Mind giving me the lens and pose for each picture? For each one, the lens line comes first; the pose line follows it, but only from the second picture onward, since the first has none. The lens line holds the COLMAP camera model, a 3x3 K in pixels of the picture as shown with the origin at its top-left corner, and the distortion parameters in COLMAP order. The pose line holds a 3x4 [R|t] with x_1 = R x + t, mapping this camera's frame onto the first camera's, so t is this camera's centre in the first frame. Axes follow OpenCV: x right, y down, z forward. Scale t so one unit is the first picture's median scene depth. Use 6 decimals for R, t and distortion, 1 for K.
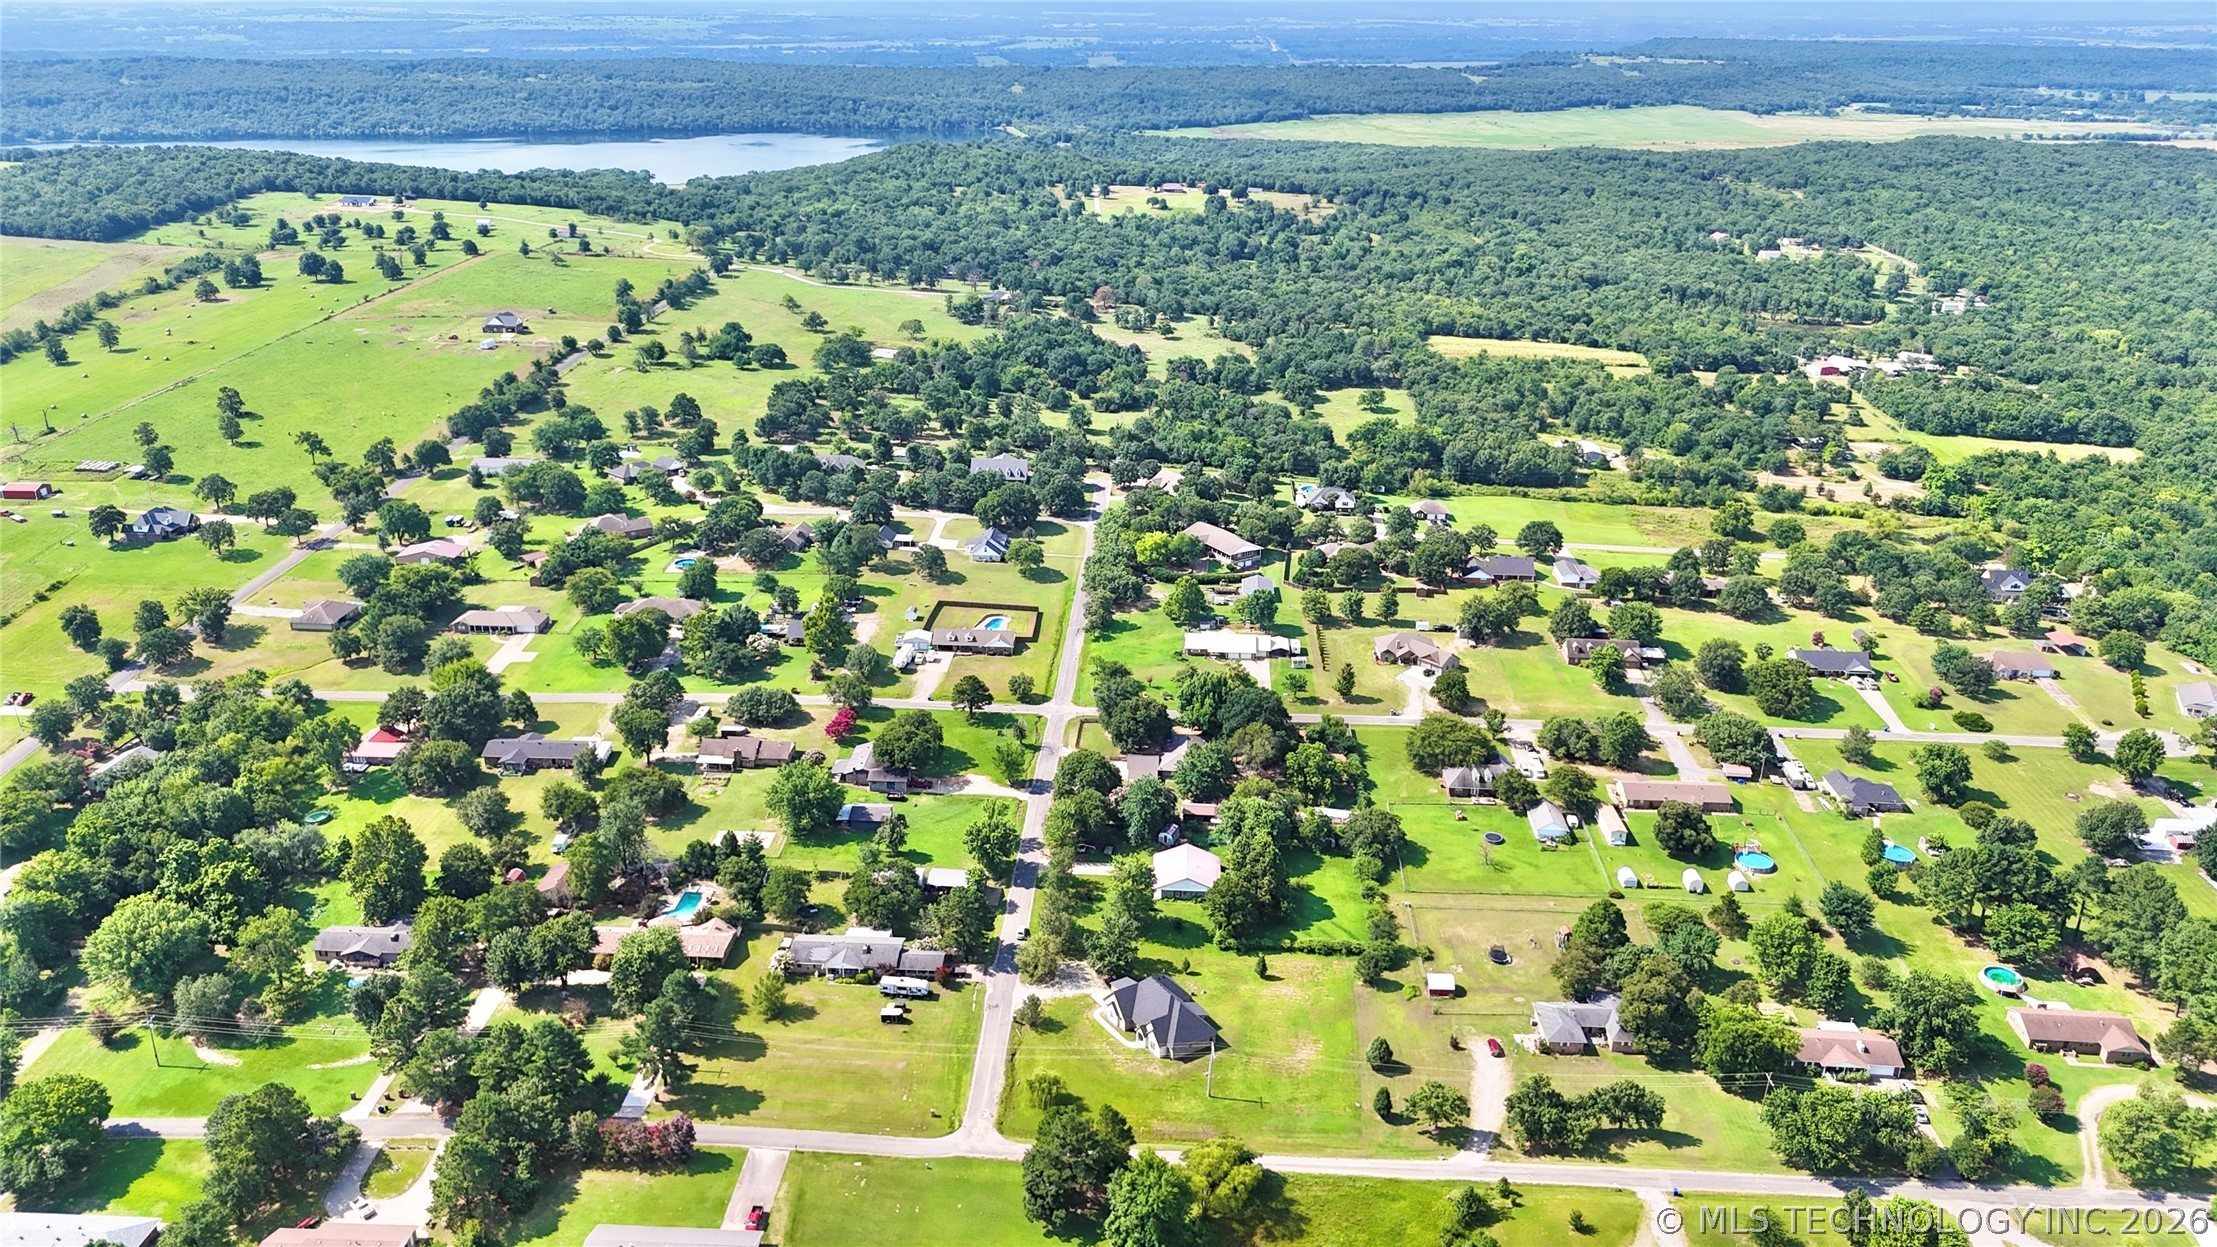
lens RADIAL K [[1635.1, 0, 1108.5], [0, 1635.1, 623.5], [0, 0, 1]] dist [0.092783, -0.121417]
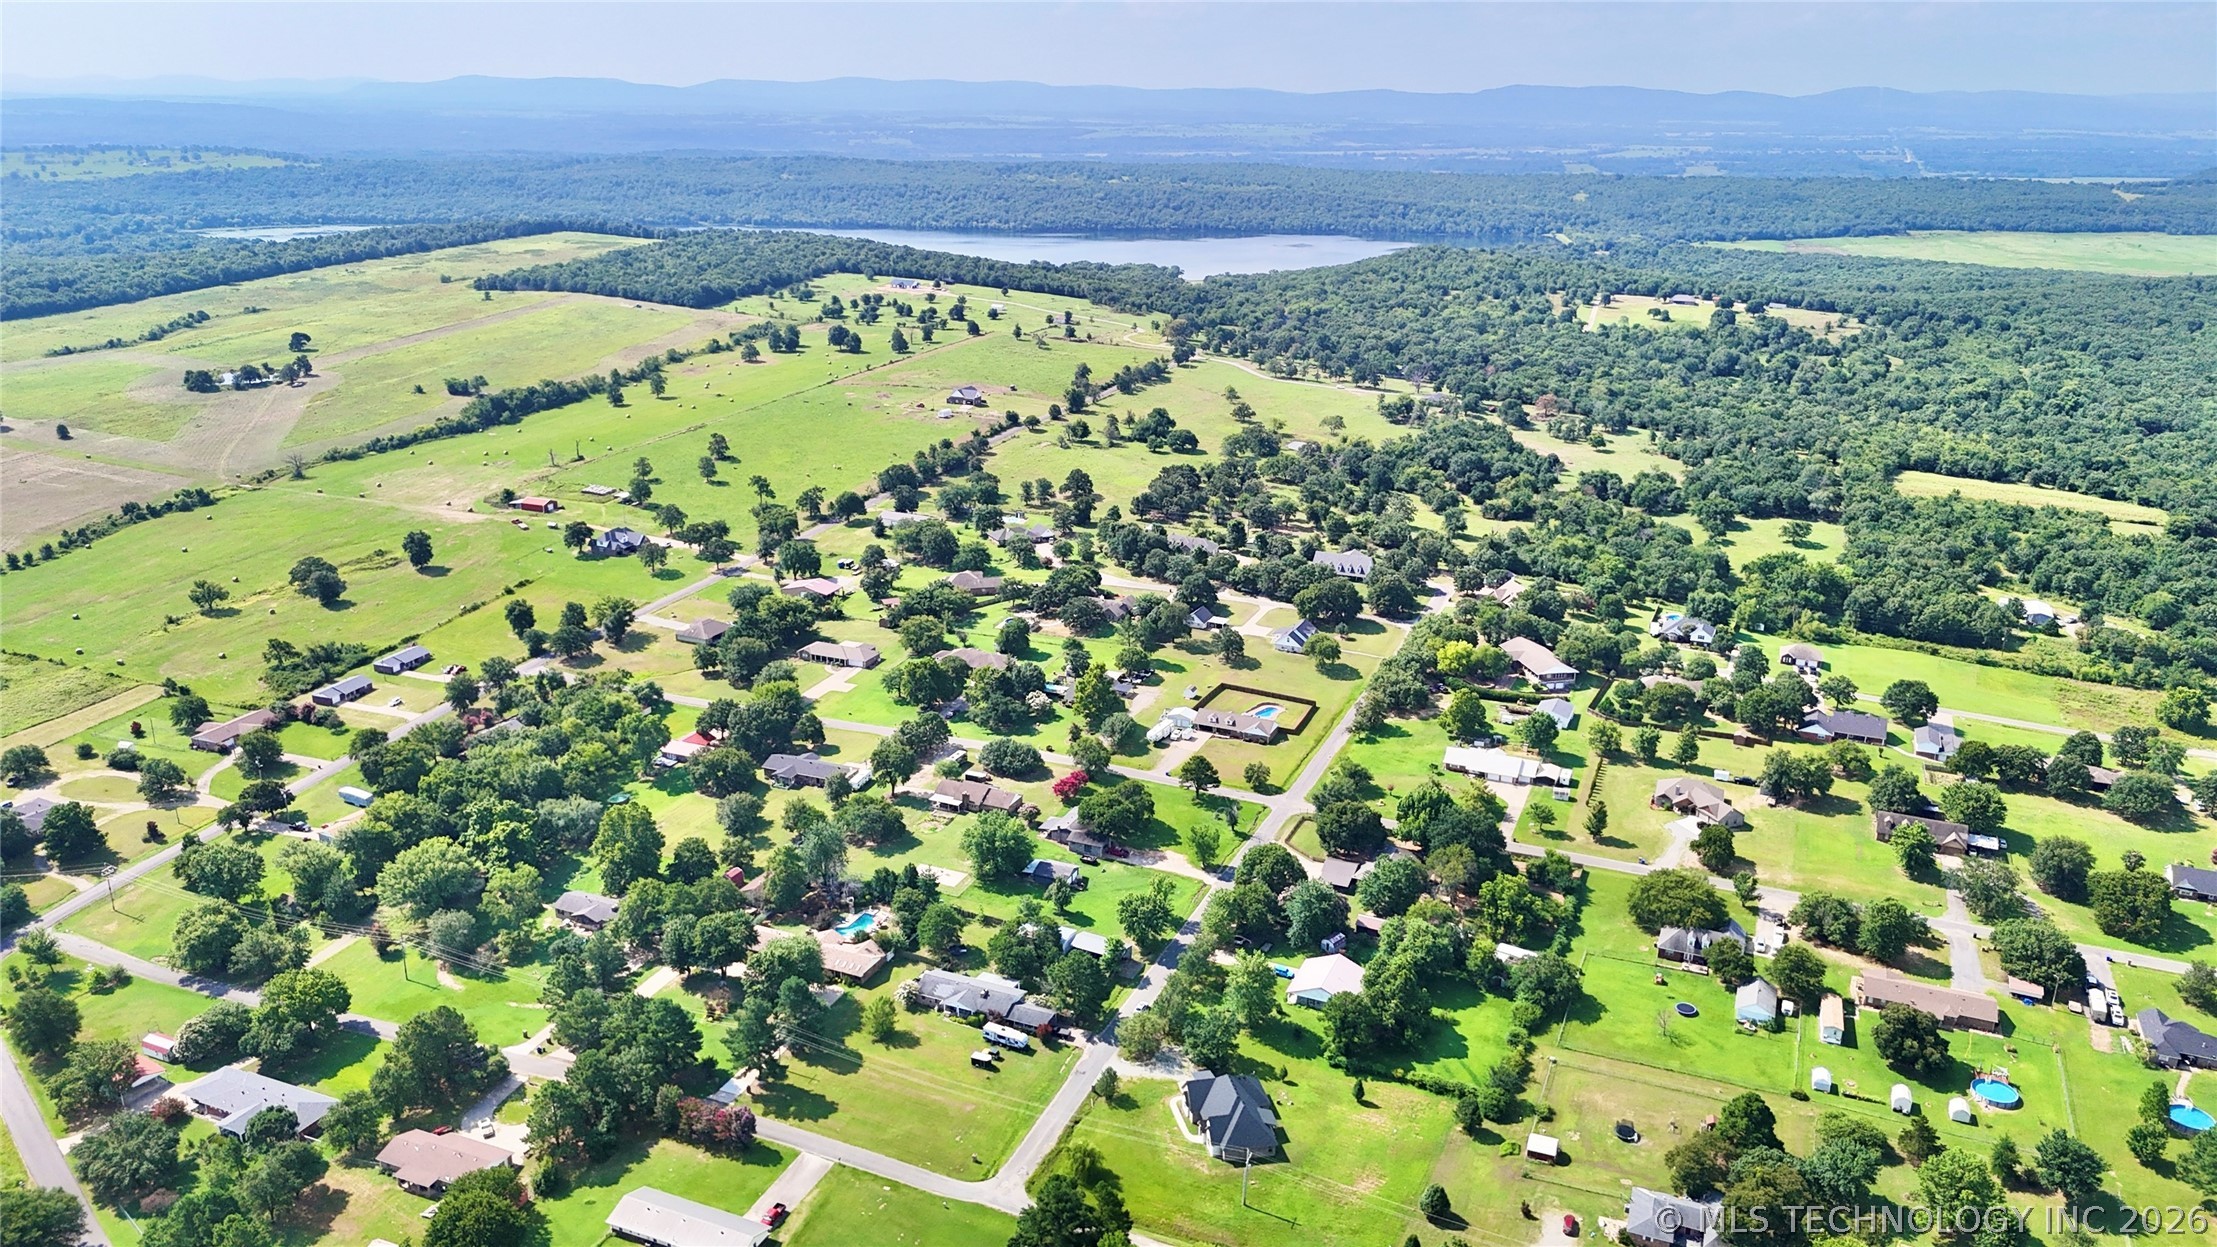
lens RADIAL K [[1635.1, 0, 1108.5], [0, 1635.1, 623.5], [0, 0, 1]] dist [0.092783, -0.121417]
pose [[0.937935, 0.109432, -0.329093, 0.151274], [-0.128561, 0.991016, -0.036868, -0.003979], [0.322102, 0.076888, 0.943577, 0.015239]]
